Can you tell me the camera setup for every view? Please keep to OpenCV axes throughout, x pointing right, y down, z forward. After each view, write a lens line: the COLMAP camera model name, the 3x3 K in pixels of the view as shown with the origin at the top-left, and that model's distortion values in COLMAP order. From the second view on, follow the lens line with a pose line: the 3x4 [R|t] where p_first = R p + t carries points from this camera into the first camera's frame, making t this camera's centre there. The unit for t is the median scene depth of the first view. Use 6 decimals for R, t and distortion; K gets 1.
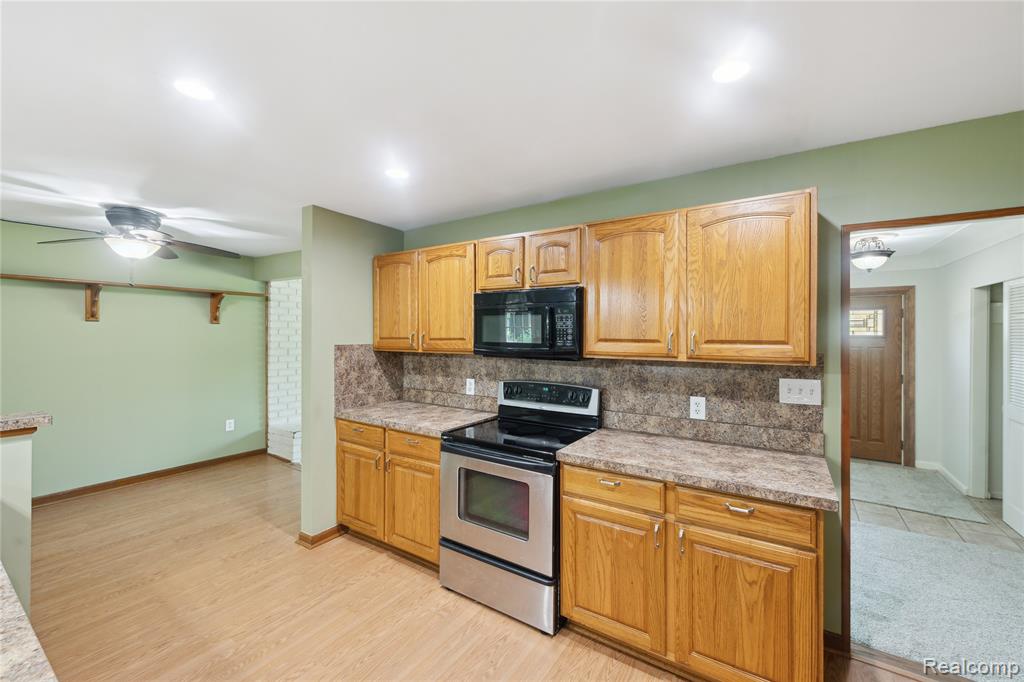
lens RADIAL K [[411.1, 0, 536.5], [0, 411.1, 334.4], [0, 0, 1]] dist [-0.000959, -0.000137]
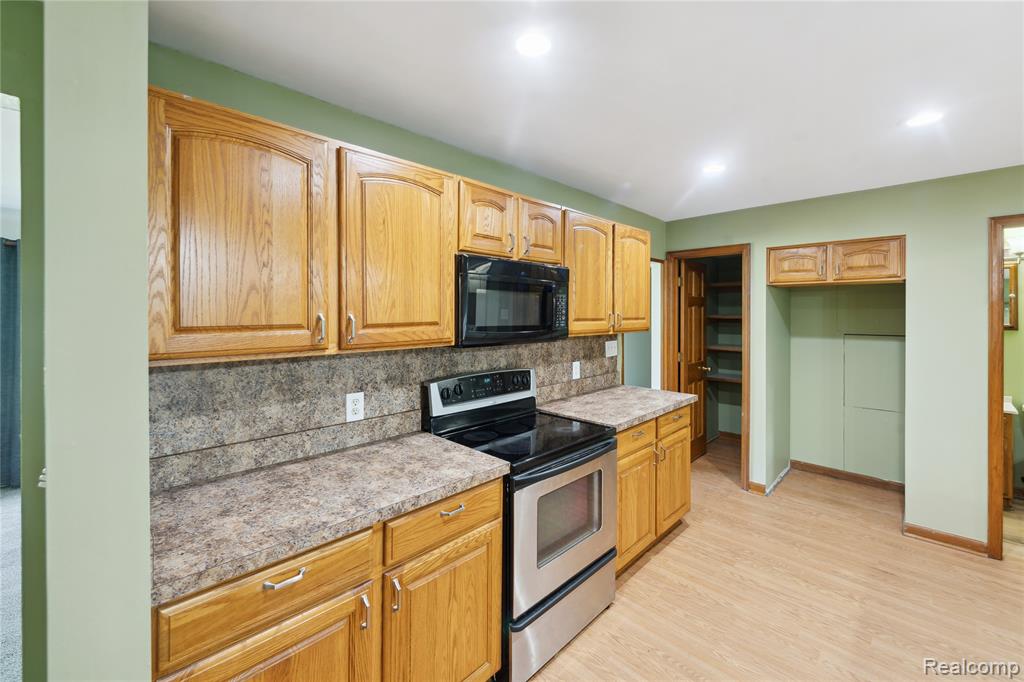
lens RADIAL K [[417.0, 0, 512.5], [0, 417.0, 313.9], [0, 0, 1]] dist [-0.000936, -0.000104]
pose [[0.224558, -0.006922, 0.974436, -0.813334], [0.002794, 0.999975, 0.006460, -0.007584], [-0.974457, 0.001272, 0.224572, 0.779803]]
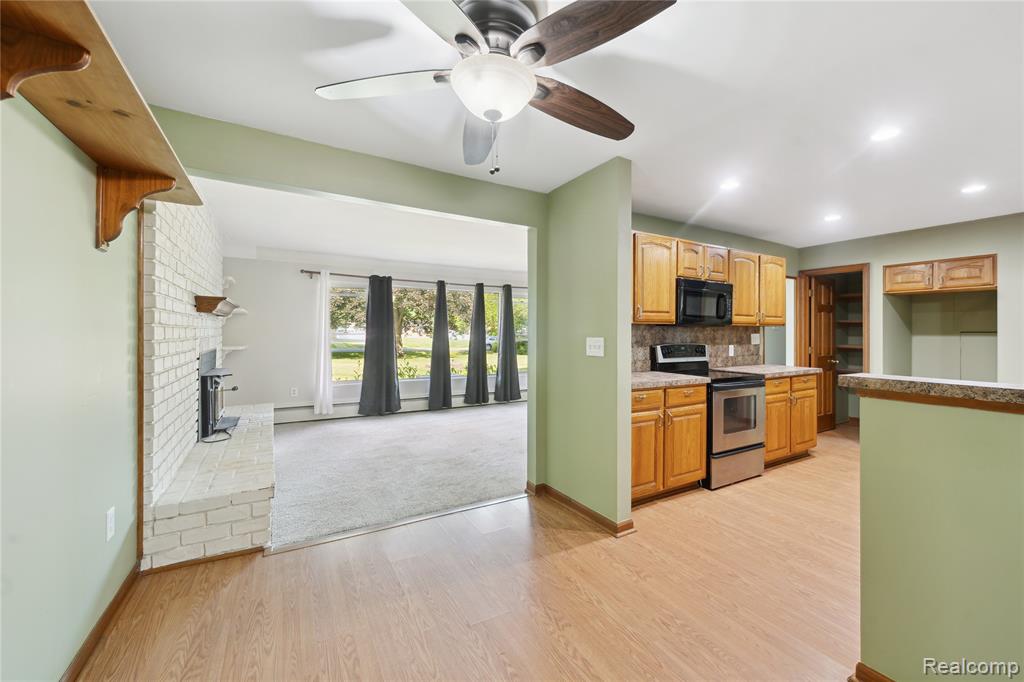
lens RADIAL K [[406.9, 0, 518.3], [0, 406.9, 330.0], [0, 0, 1]] dist [-0.000975, -0.000044]
pose [[0.463499, 0.004017, 0.886088, -1.599293], [-0.001361, 0.999992, -0.003822, 0.076152], [-0.886096, 0.000566, 0.463501, 0.867599]]
